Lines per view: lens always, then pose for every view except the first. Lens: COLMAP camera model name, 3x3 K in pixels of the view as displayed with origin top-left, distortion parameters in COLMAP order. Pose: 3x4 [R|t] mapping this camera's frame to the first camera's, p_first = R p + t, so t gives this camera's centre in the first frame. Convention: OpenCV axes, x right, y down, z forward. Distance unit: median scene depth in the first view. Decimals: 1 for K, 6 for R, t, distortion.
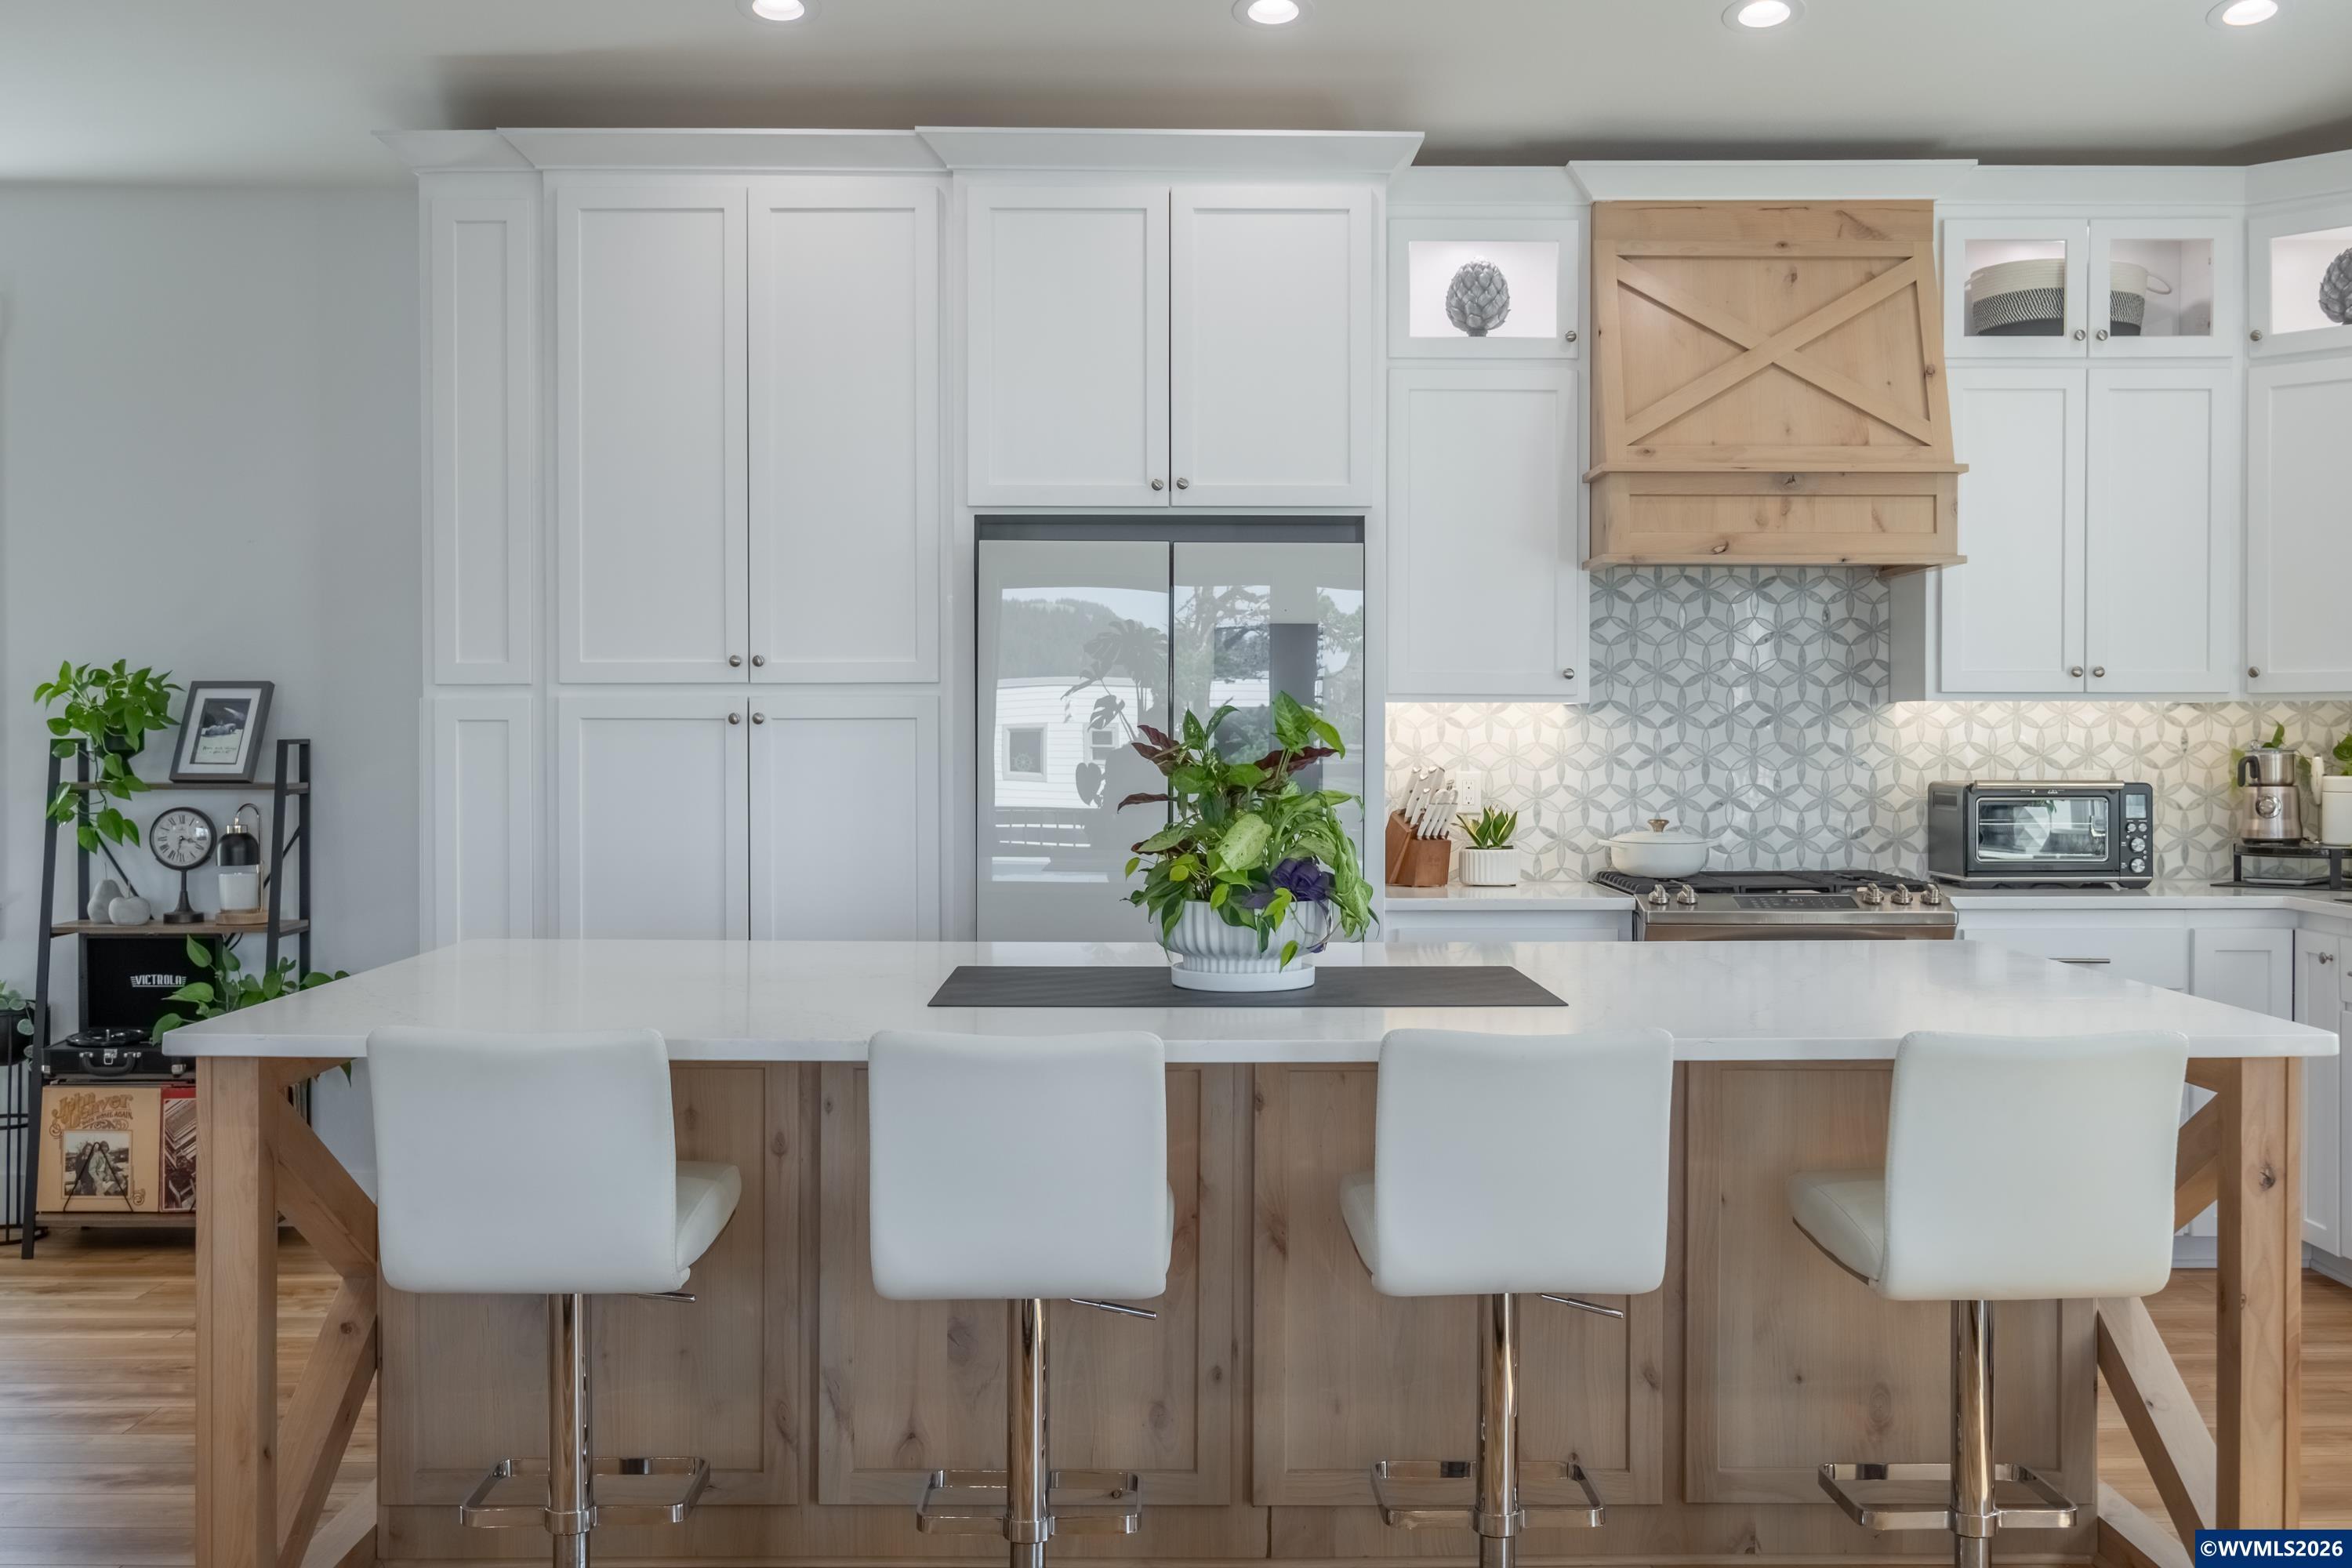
lens RADIAL K [[2383.4, 0, 1181.4], [0, 2383.4, 762.2], [0, 0, 1]] dist [0.008112, 0.000000]
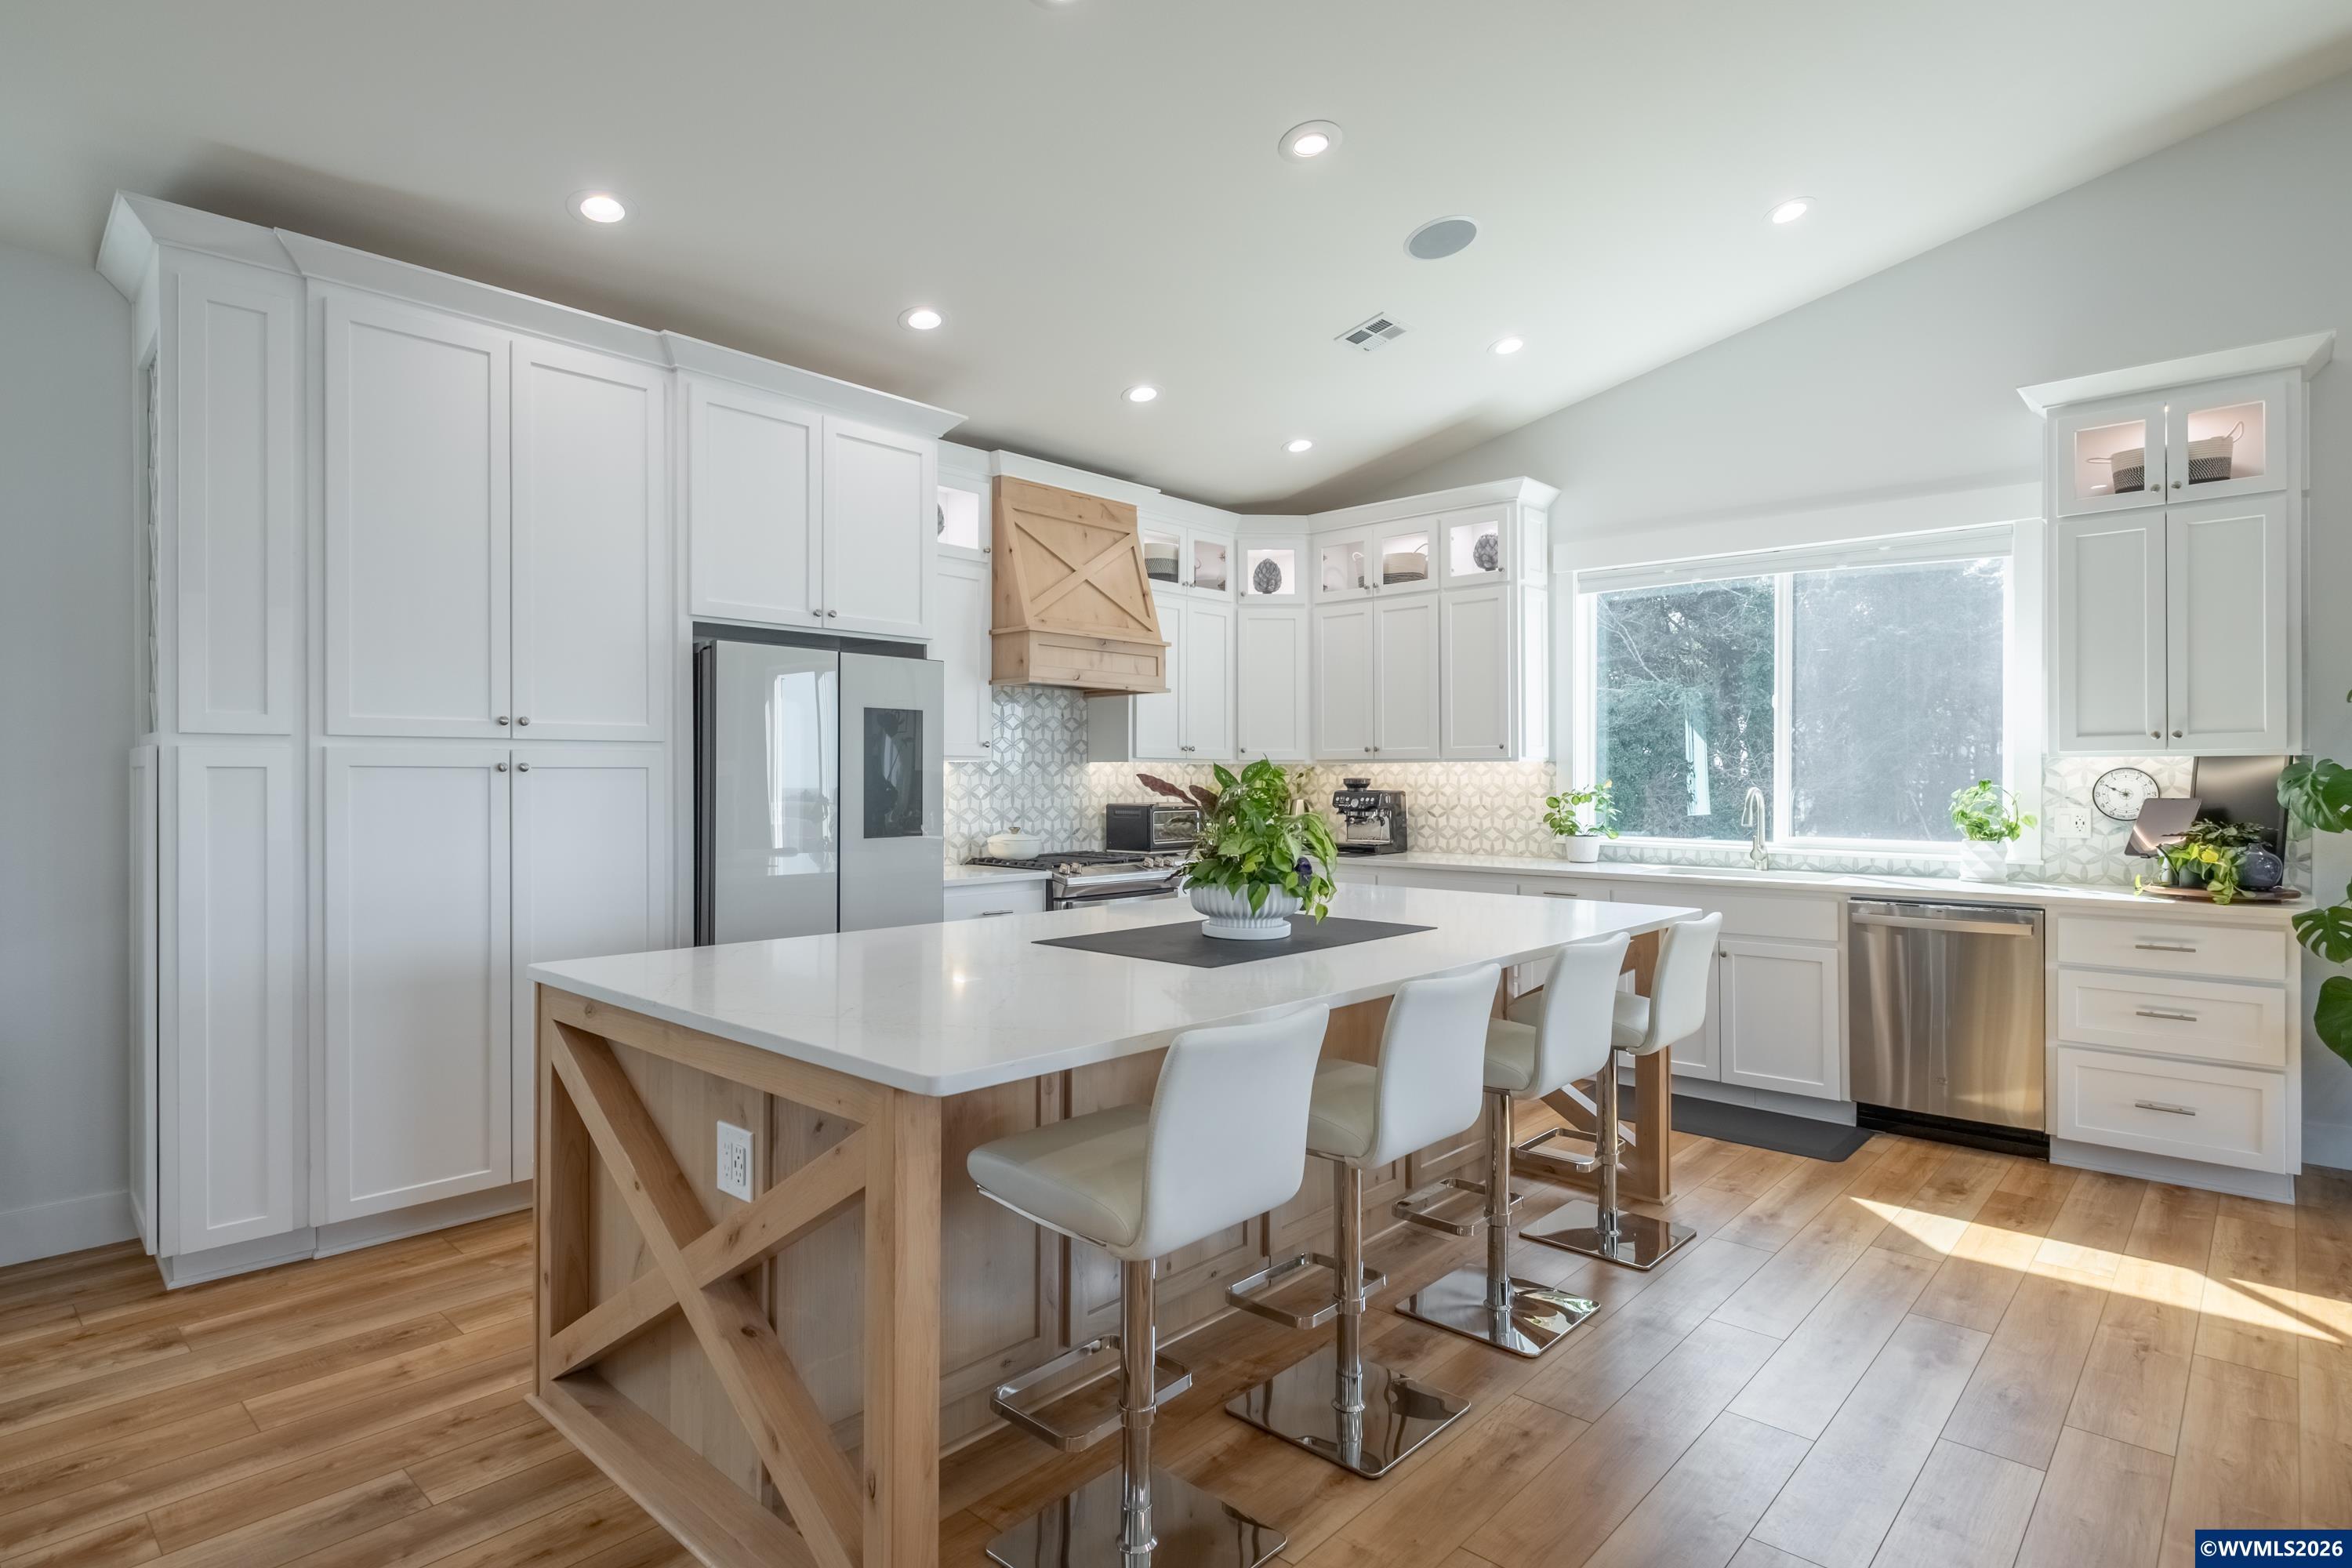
lens RADIAL K [[1210.1, 0, 1175.8], [0, 1210.1, 775.5], [0, 0, 1]] dist [0.007241, -0.001558]
pose [[0.686057, 0.001404, 0.727547, -0.383170], [0.007704, 0.999928, -0.009195, -0.005320], [-0.727507, 0.011913, 0.685996, 0.298270]]
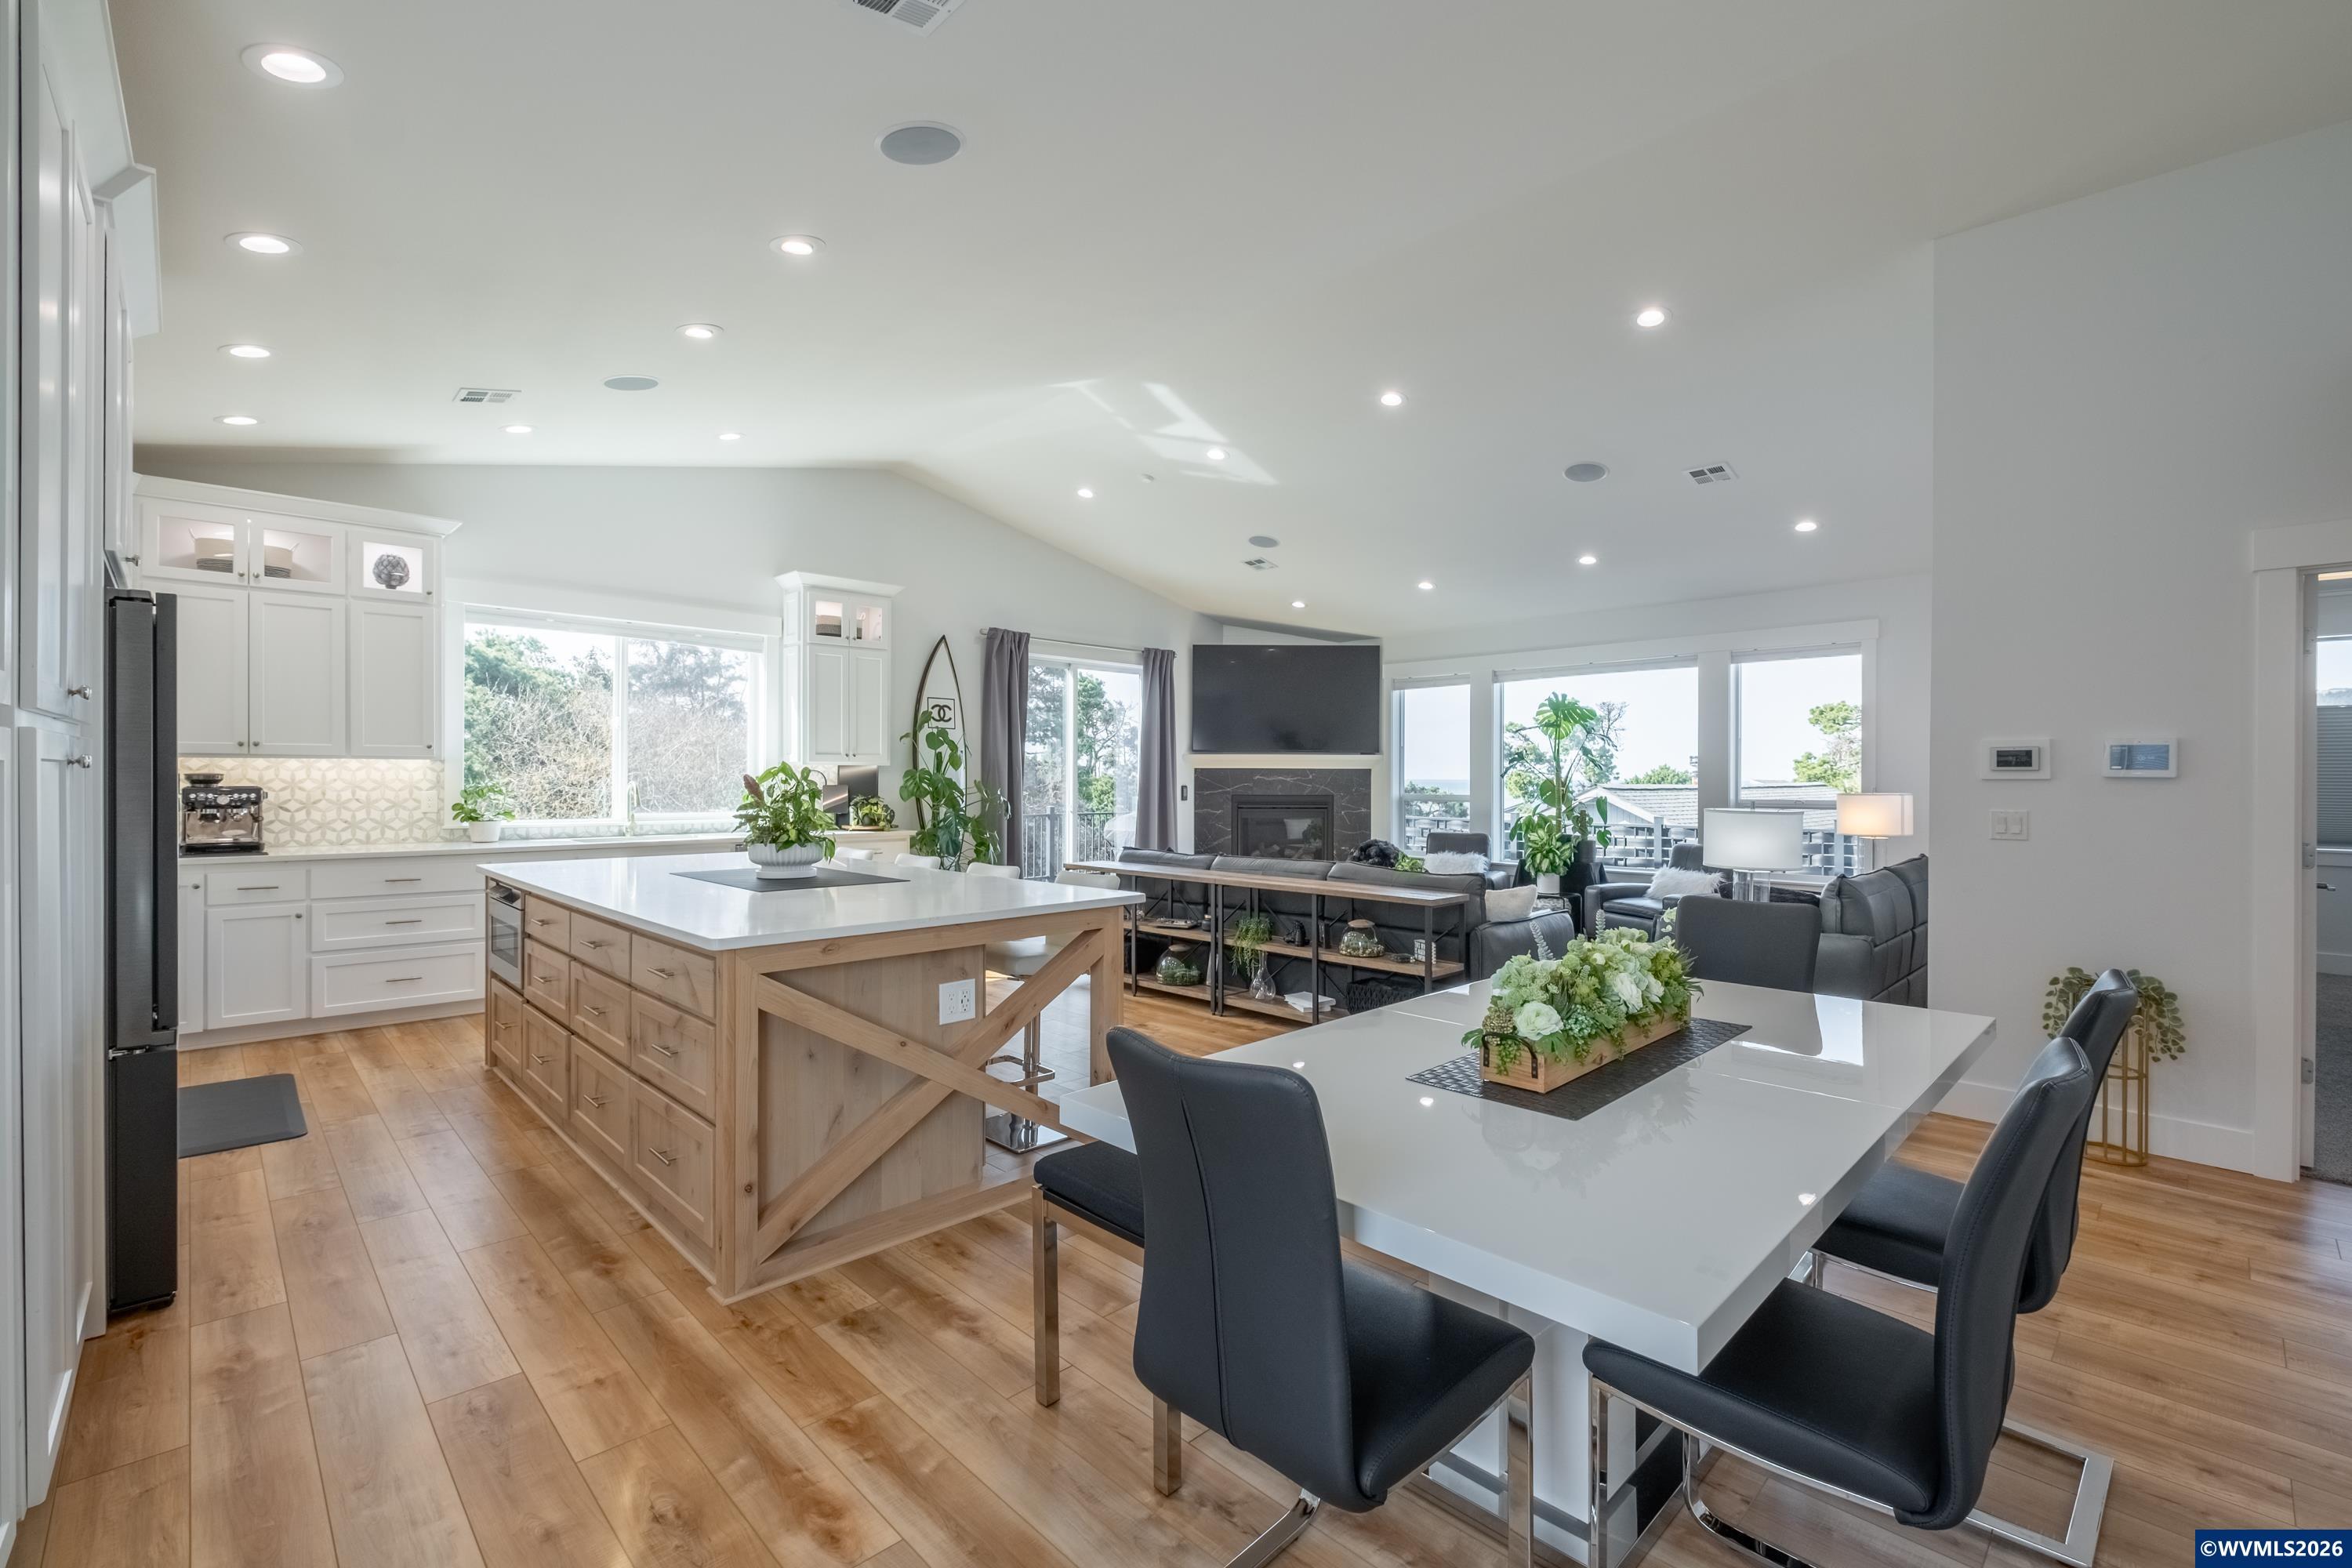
lens RADIAL K [[1018.4, 0, 1195.6], [0, 1018.4, 772.2], [0, 0, 1]] dist [-0.008525, 0.000014]
pose [[-0.693844, -0.000447, 0.720125, -0.665943], [0.003404, 0.999987, 0.003901, -0.013020], [-0.720117, 0.005158, -0.693833, 0.910706]]
